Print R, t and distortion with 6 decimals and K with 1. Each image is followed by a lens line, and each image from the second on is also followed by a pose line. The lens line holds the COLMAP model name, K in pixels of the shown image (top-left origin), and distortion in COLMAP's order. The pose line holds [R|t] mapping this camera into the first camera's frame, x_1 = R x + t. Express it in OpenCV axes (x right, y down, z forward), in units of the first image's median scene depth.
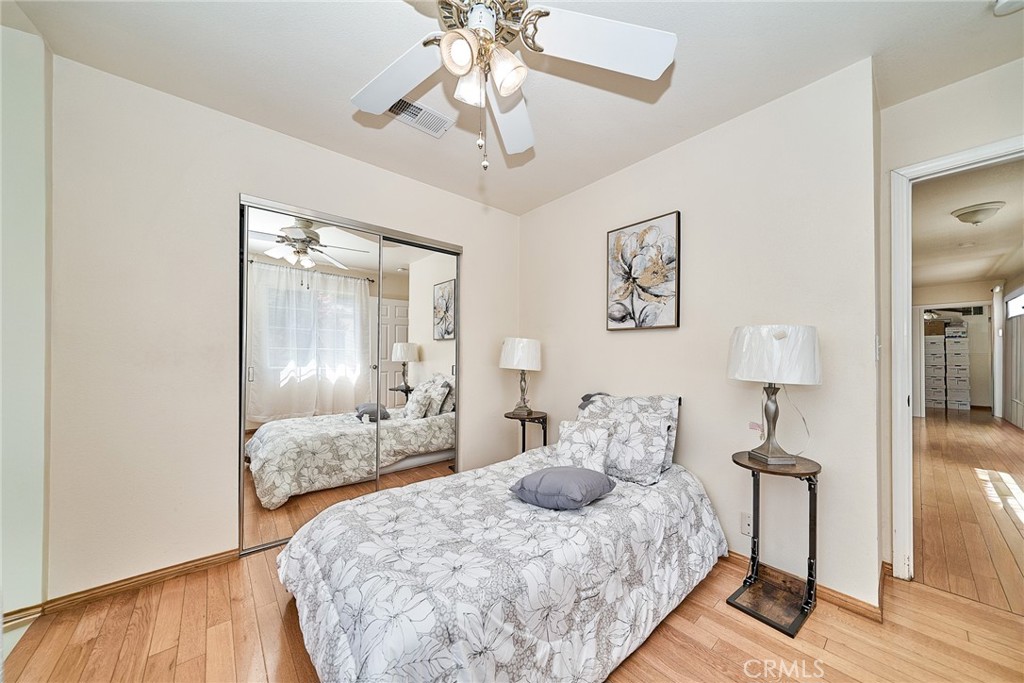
lens RADIAL K [[349.4, 0, 509.2], [0, 349.4, 342.0], [0, 0, 1]] dist [-0.001246, -0.000109]
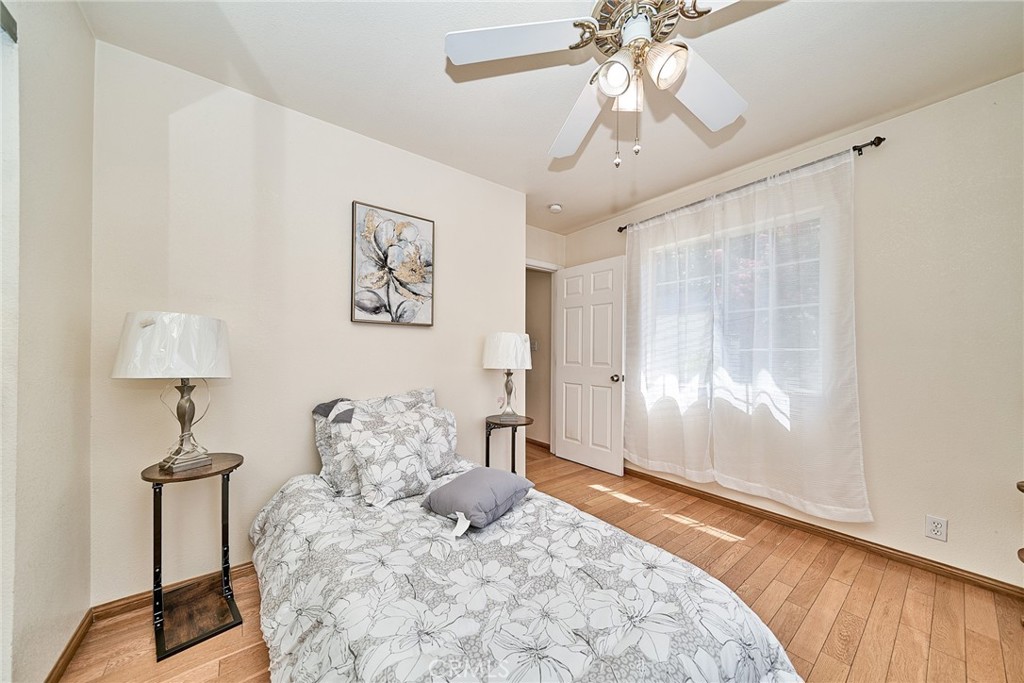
lens RADIAL K [[342.8, 0, 510.7], [0, 342.8, 345.0], [0, 0, 1]] dist [0.000570, 0.000041]
pose [[0.052319, 0.018268, 0.998463, -0.530411], [-0.044138, 0.998898, -0.015964, 0.020671], [-0.997655, -0.043235, 0.053067, 0.622375]]
